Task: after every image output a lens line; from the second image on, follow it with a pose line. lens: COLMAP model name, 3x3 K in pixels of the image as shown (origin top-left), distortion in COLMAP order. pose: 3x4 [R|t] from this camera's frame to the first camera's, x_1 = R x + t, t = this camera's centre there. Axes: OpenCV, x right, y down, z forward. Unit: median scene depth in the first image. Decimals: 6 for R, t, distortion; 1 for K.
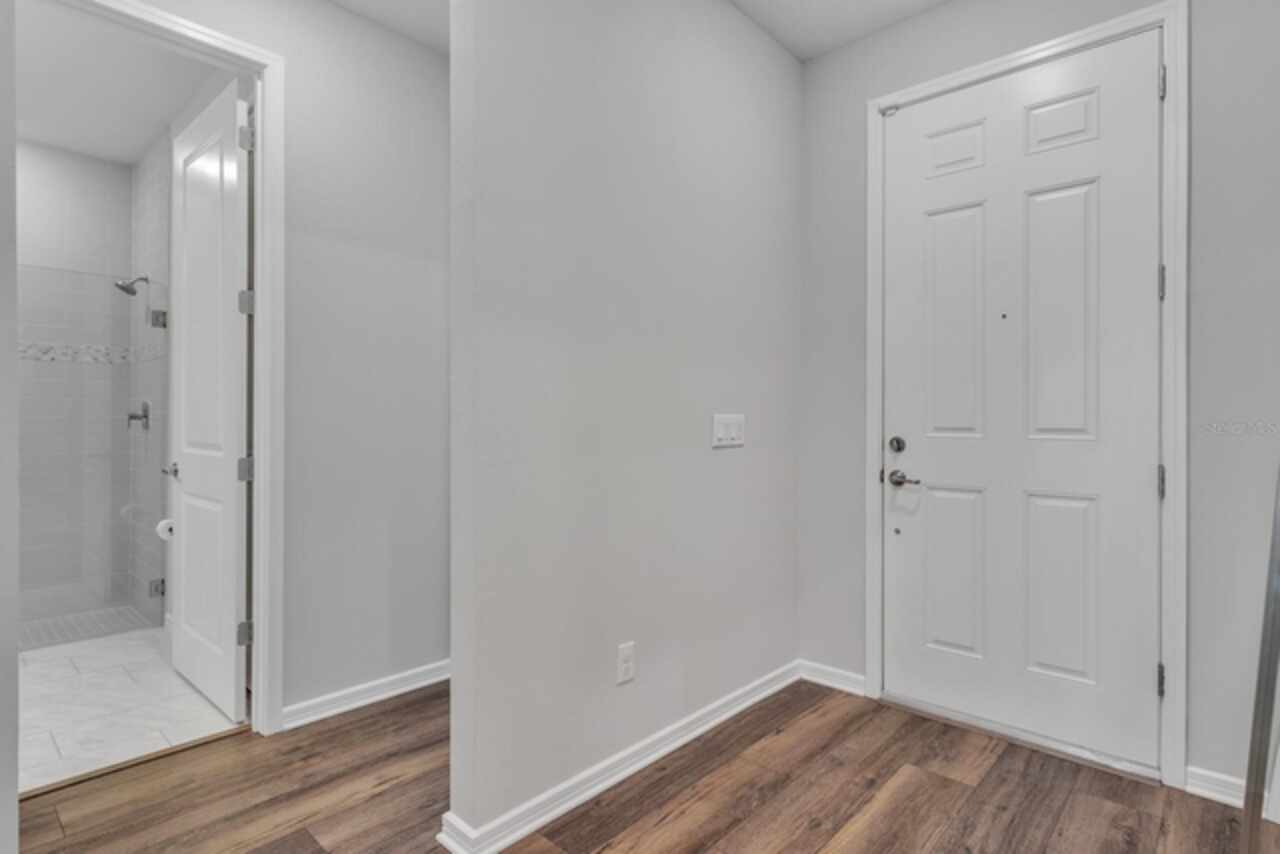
lens RADIAL K [[660.5, 0, 641.5], [0, 660.5, 422.7], [0, 0, 1]] dist [-0.000138, 0.000009]
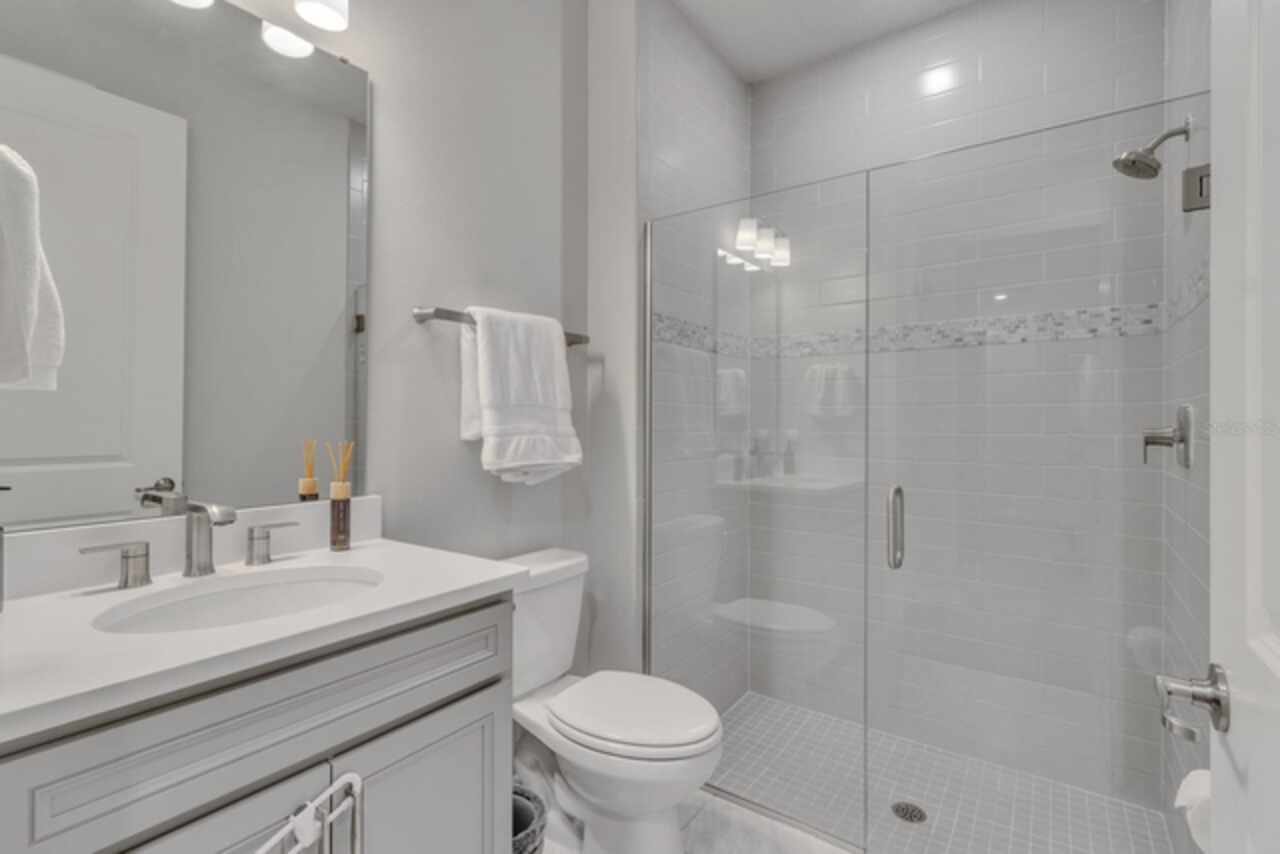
lens RADIAL K [[596.4, 0, 641.0], [0, 596.4, 421.2], [0, 0, 1]] dist [0.009513, 0.000578]
pose [[0.128522, -0.000030, -0.991707, -0.391916], [-0.004790, 0.999988, -0.000651, -0.019952], [0.991695, 0.004834, 0.128520, 0.580719]]
